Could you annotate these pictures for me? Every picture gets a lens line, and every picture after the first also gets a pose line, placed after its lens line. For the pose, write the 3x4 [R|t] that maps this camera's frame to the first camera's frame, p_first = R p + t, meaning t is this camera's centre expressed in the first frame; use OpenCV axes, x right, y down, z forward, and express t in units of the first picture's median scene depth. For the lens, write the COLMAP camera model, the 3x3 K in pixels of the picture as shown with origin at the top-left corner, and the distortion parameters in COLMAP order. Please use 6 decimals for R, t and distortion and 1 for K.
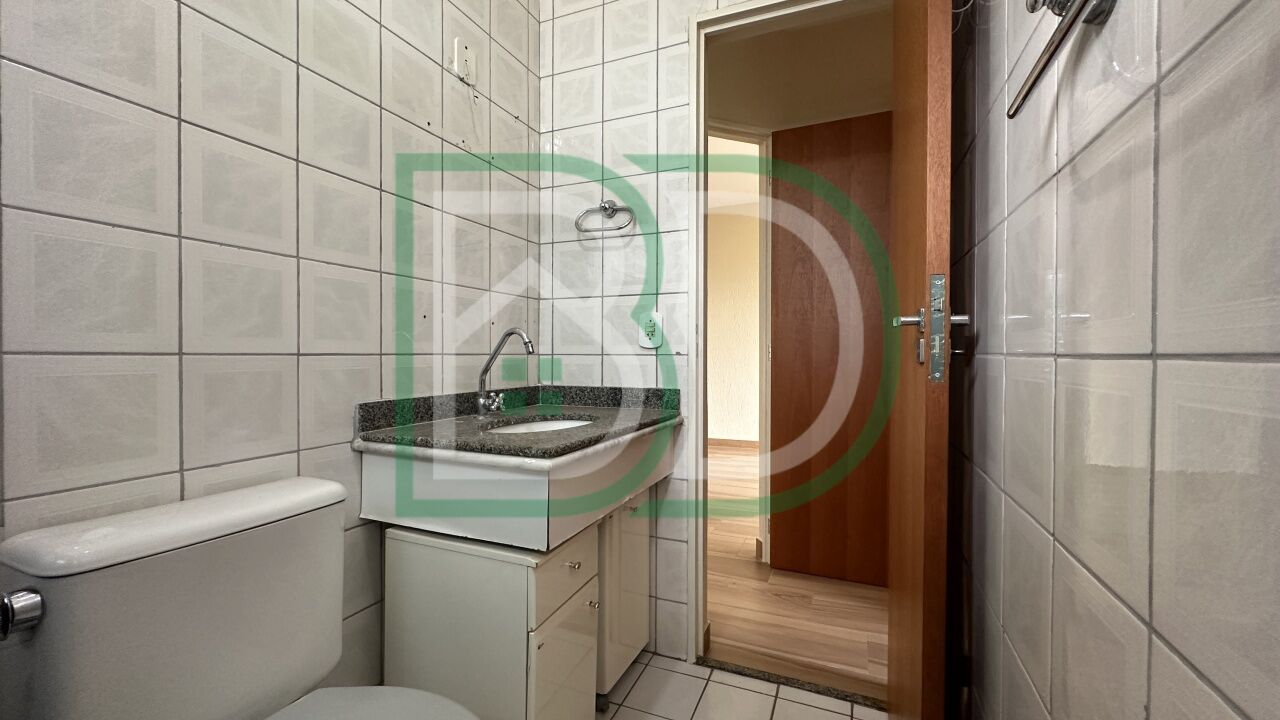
lens RADIAL K [[510.3, 0, 643.4], [0, 510.3, 359.2], [0, 0, 1]] dist [0.001201, 0.000219]
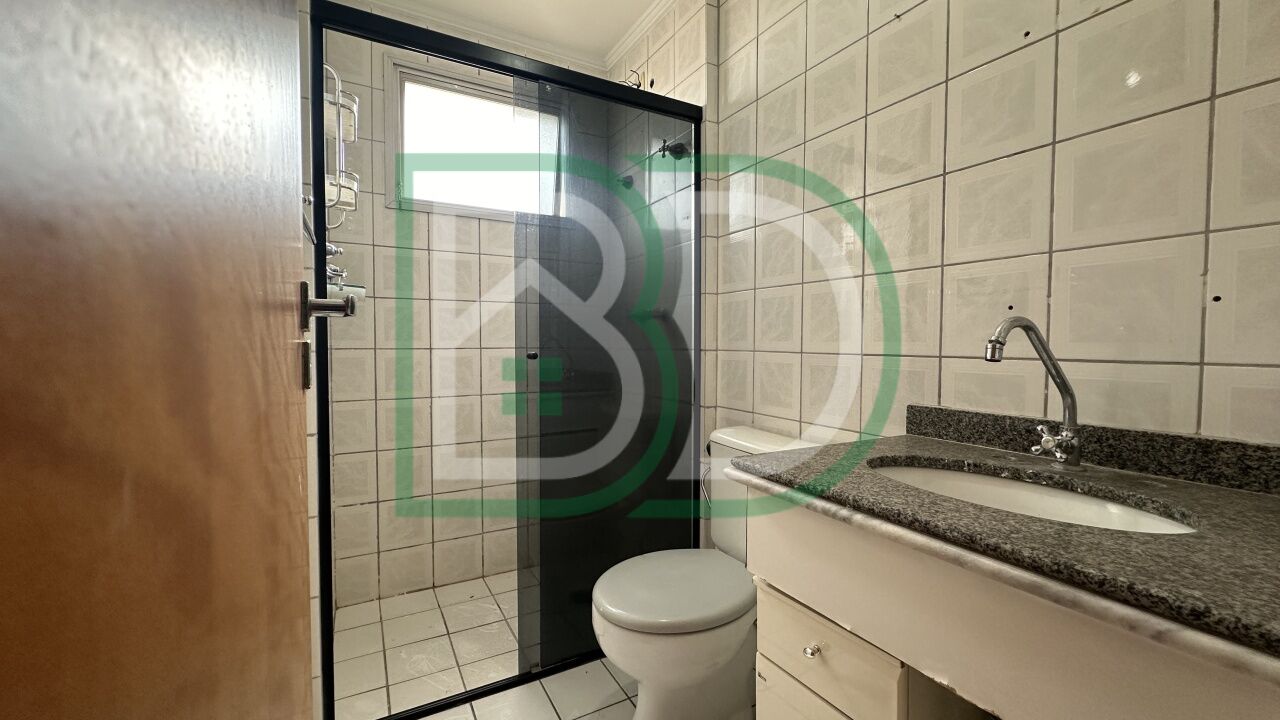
lens RADIAL K [[510.3, 0, 643.4], [0, 510.3, 359.2], [0, 0, 1]] dist [0.001201, 0.000219]
pose [[-0.615328, 0.021550, -0.787977, 0.527891], [-0.013368, 0.999197, 0.037766, -0.032256], [0.788158, 0.033772, -0.614546, 1.139299]]
